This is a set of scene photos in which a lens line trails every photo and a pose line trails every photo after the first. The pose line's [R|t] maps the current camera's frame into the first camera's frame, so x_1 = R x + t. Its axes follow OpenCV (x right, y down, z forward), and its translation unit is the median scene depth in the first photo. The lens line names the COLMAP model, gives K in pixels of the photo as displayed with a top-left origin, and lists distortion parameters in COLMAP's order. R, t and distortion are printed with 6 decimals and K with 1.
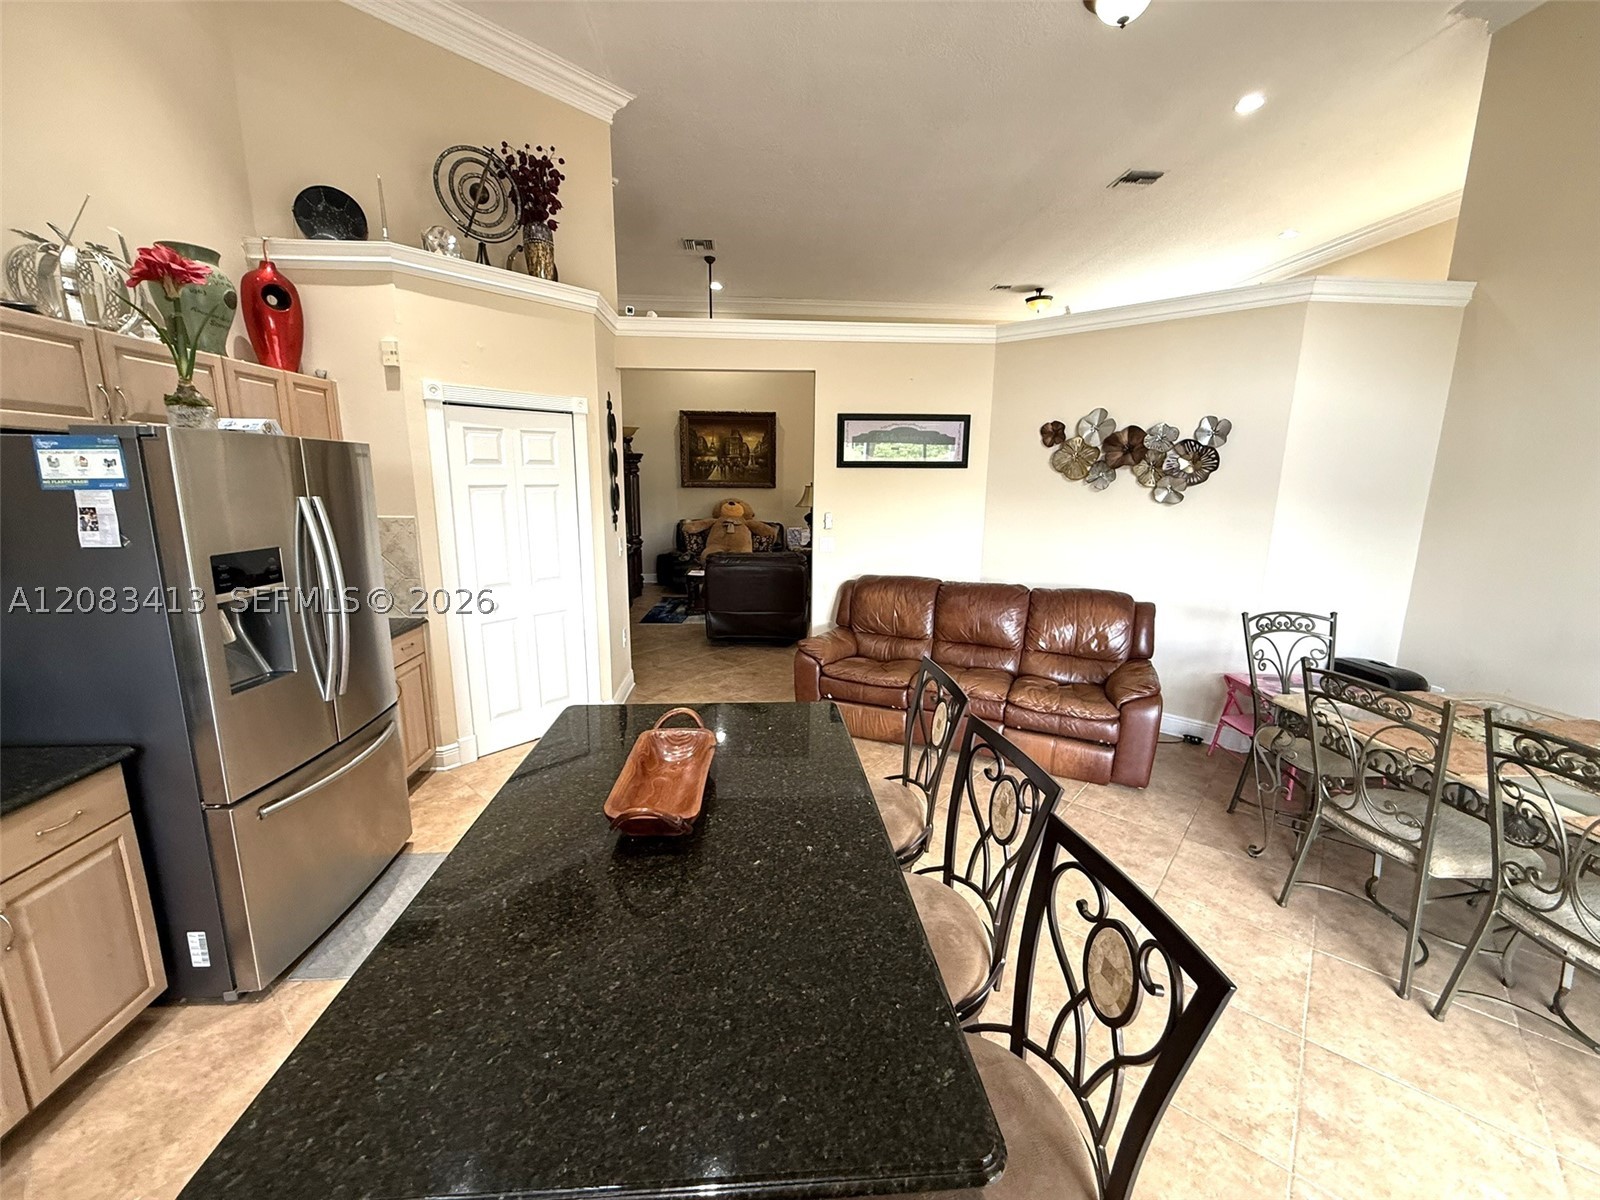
lens RADIAL K [[637.9, 0, 796.1], [0, 637.9, 596.8], [0, 0, 1]] dist [-0.000269, -0.000444]
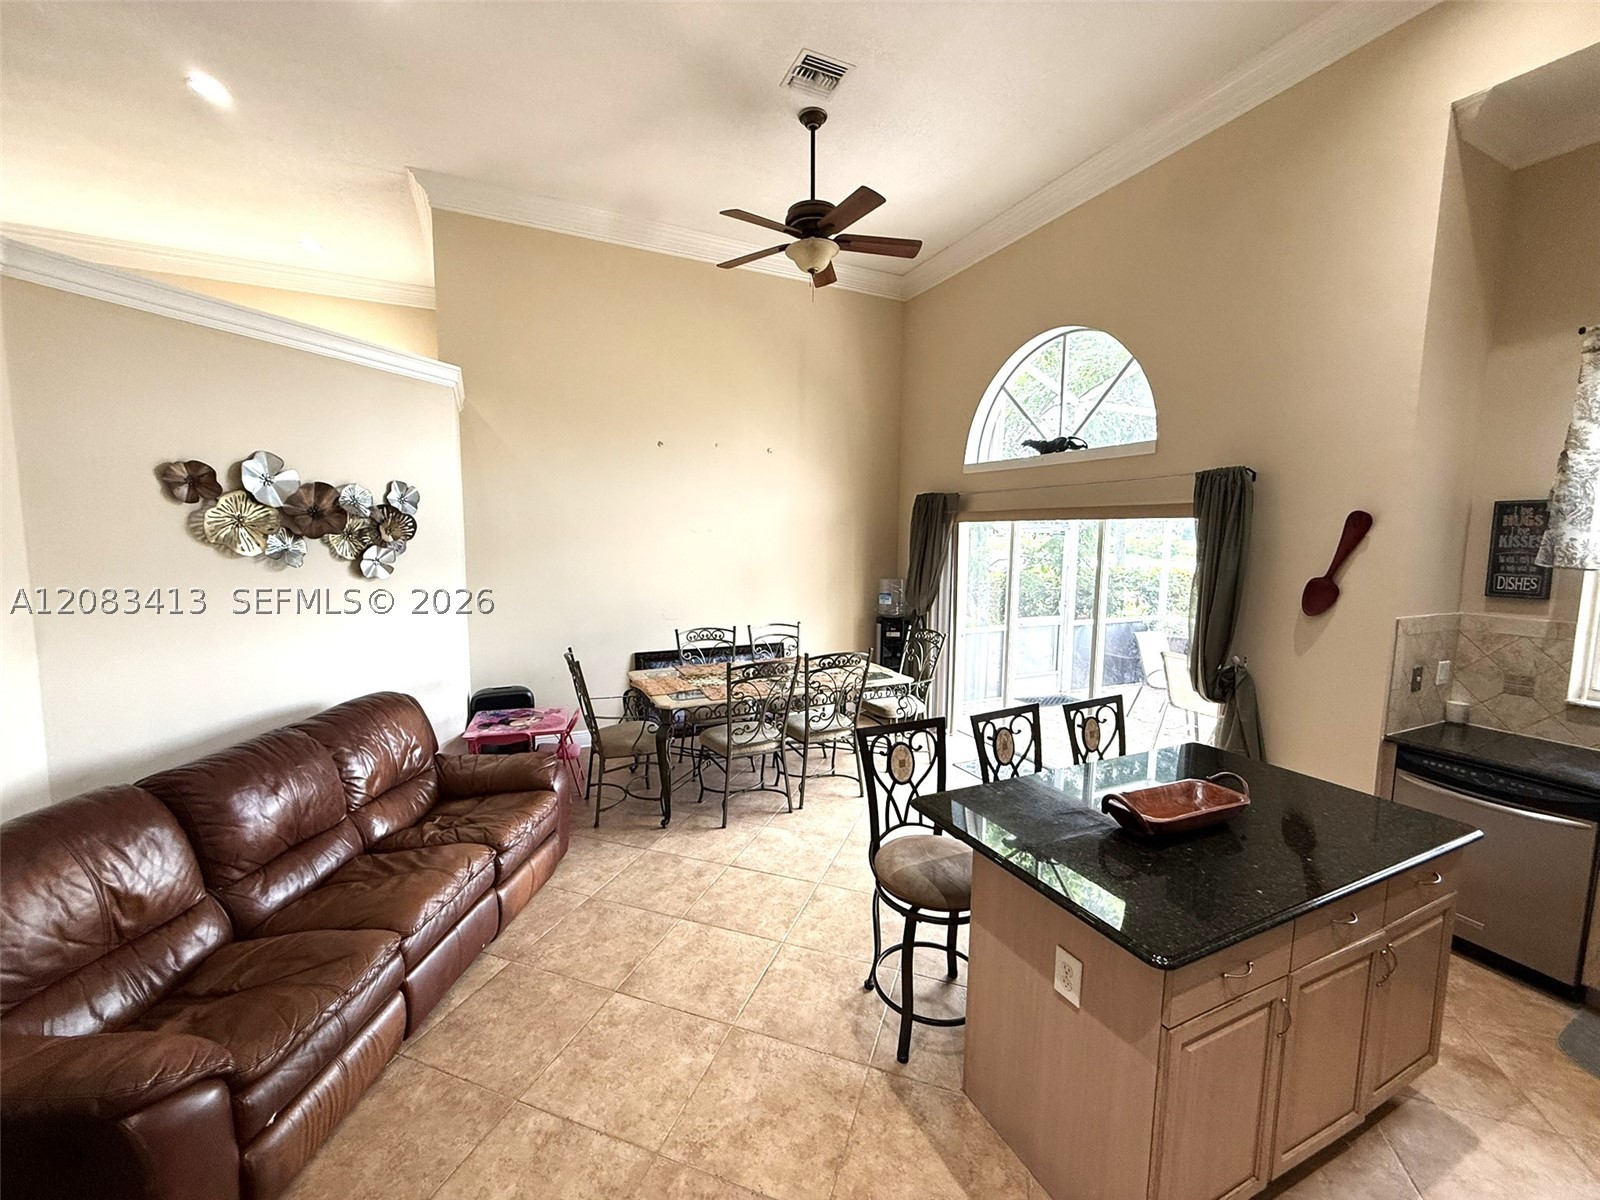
lens RADIAL K [[637.9, 0, 808.8], [0, 637.9, 597.8], [0, 0, 1]] dist [-0.000269, -0.000444]
pose [[-0.366512, -0.109236, 0.923979, -0.404009], [0.159189, 0.971078, 0.177949, -0.174662], [-0.916694, 0.212308, -0.338523, 0.742353]]
